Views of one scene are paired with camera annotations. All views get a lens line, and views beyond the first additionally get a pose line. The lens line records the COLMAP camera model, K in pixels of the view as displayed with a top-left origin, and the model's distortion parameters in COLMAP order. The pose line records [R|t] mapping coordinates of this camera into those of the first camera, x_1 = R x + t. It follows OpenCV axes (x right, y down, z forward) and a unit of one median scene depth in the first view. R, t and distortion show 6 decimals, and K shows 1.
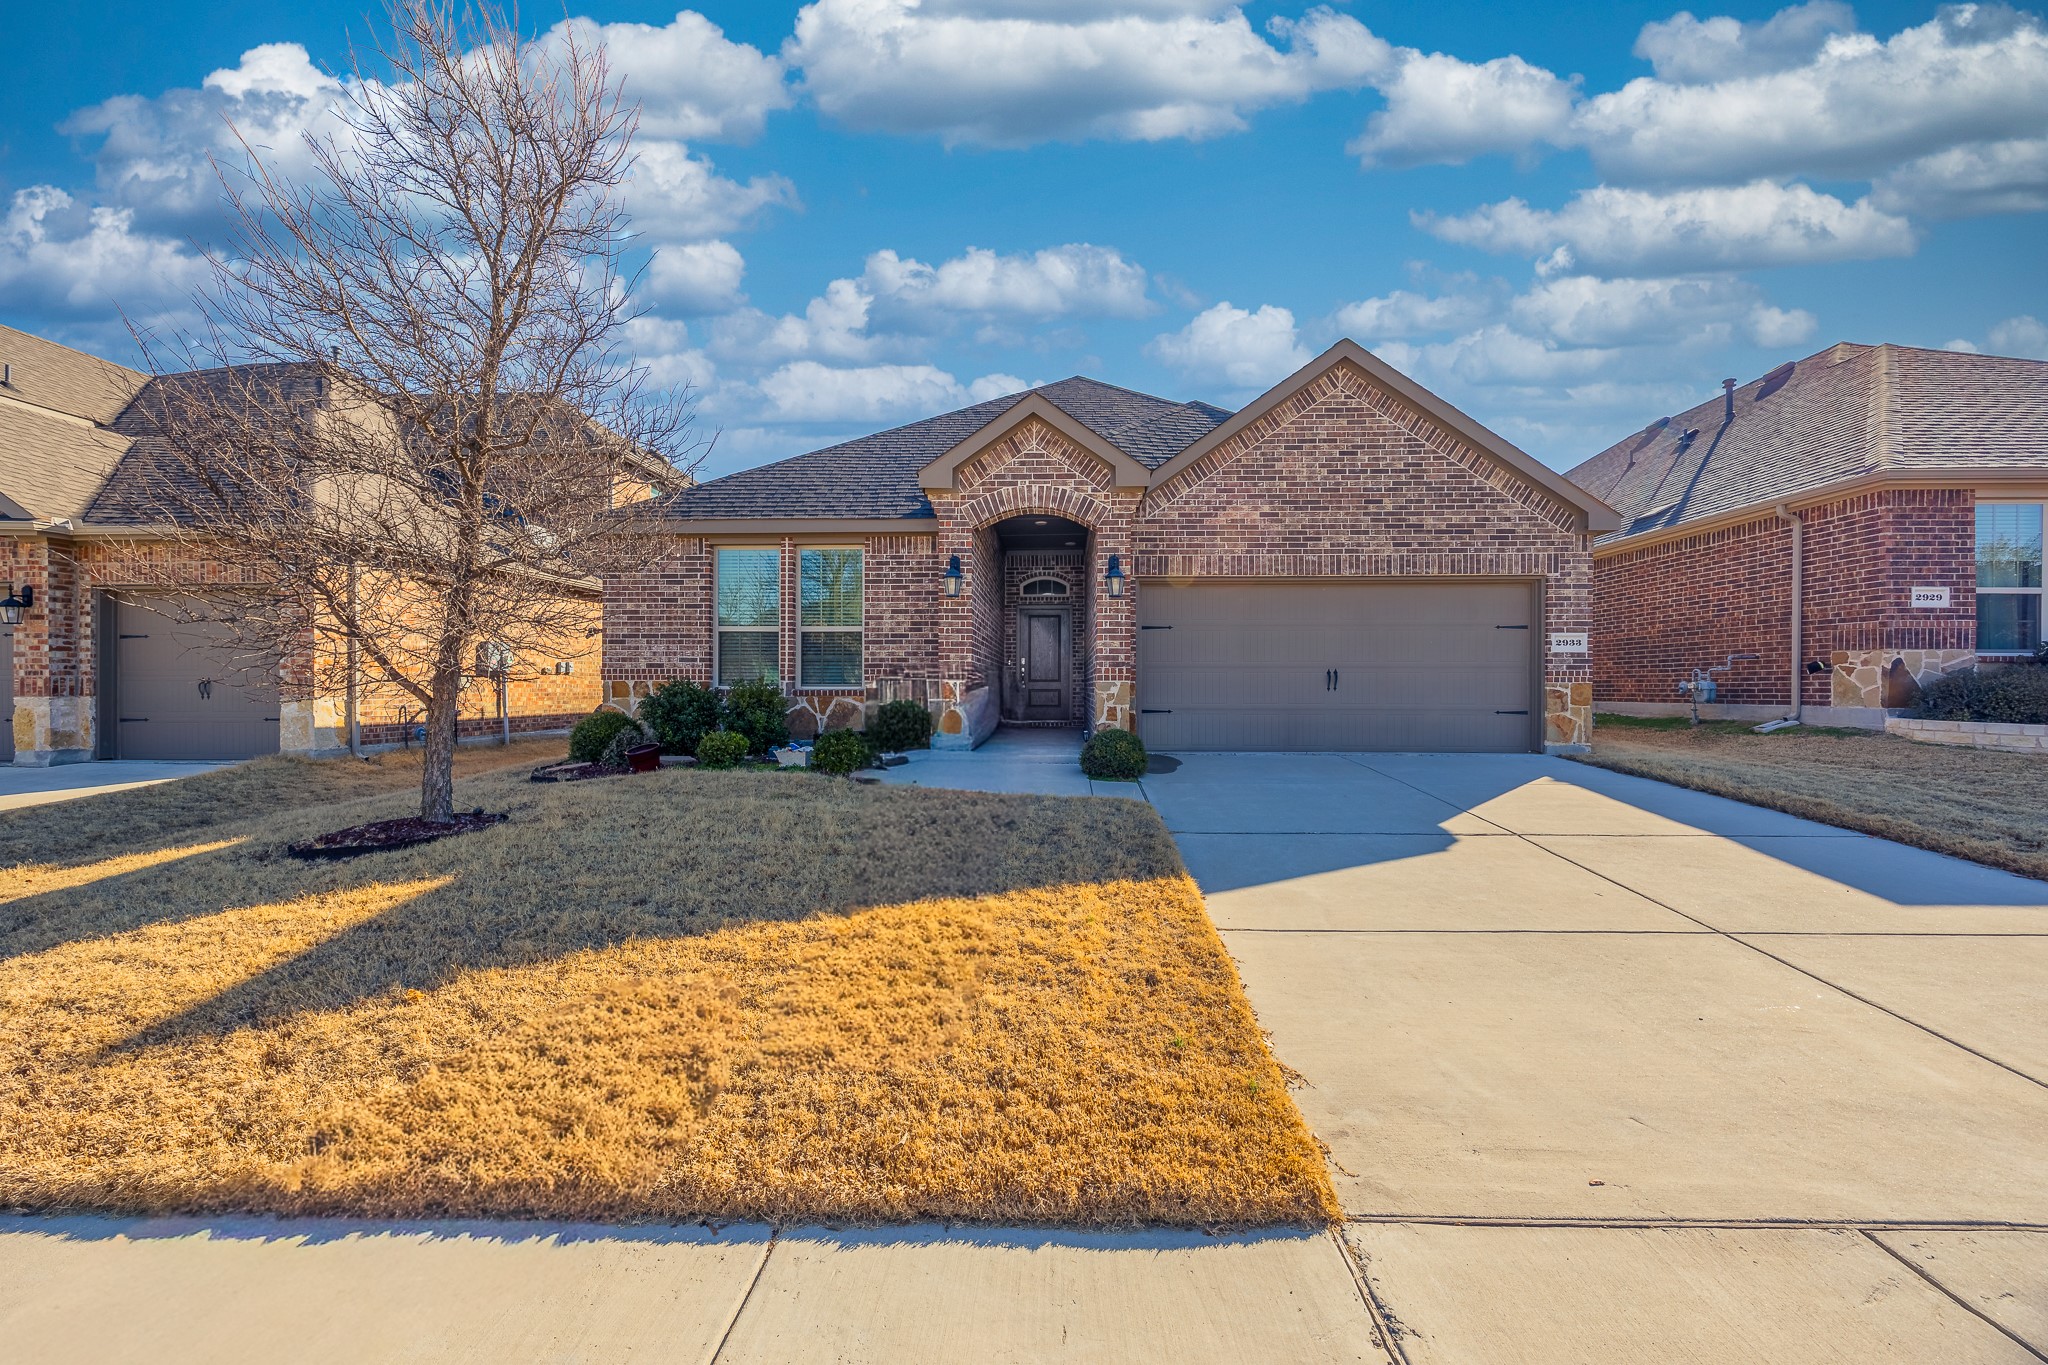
lens RADIAL K [[790.1, 0, 1026.9], [0, 790.1, 685.0], [0, 0, 1]] dist [0.000226, -0.000413]
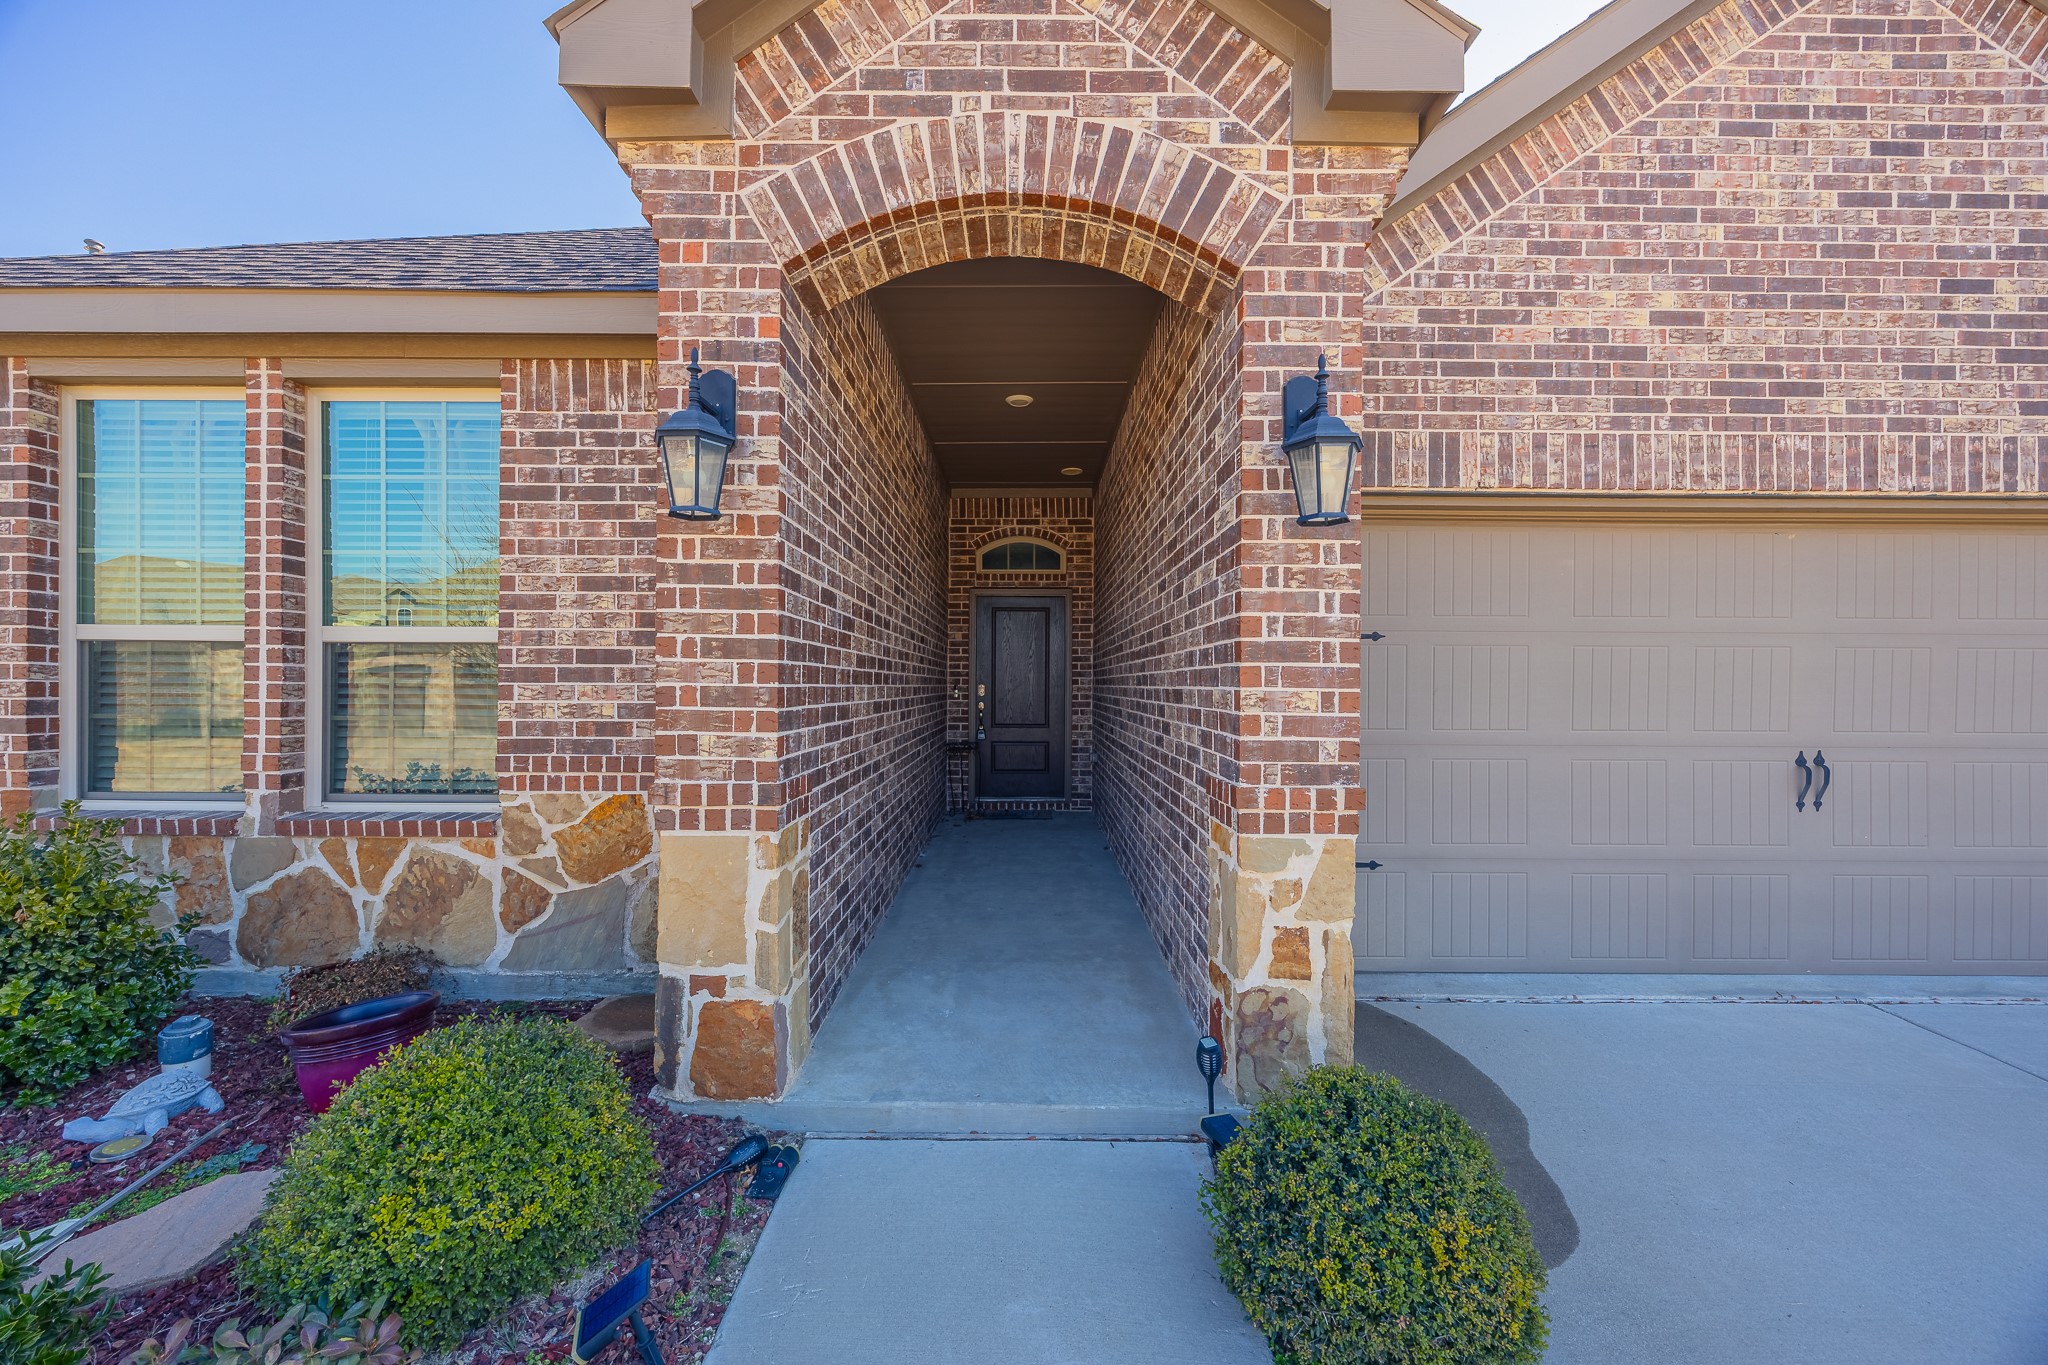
lens RADIAL K [[790.1, 0, 1032.8], [0, 790.1, 681.3], [0, 0, 1]] dist [0.000226, -0.000413]
pose [[0.998604, 0.003536, 0.052709, 0.002841], [-0.003386, 0.999990, -0.002931, -0.056824], [-0.052719, 0.002748, 0.998606, 0.724333]]
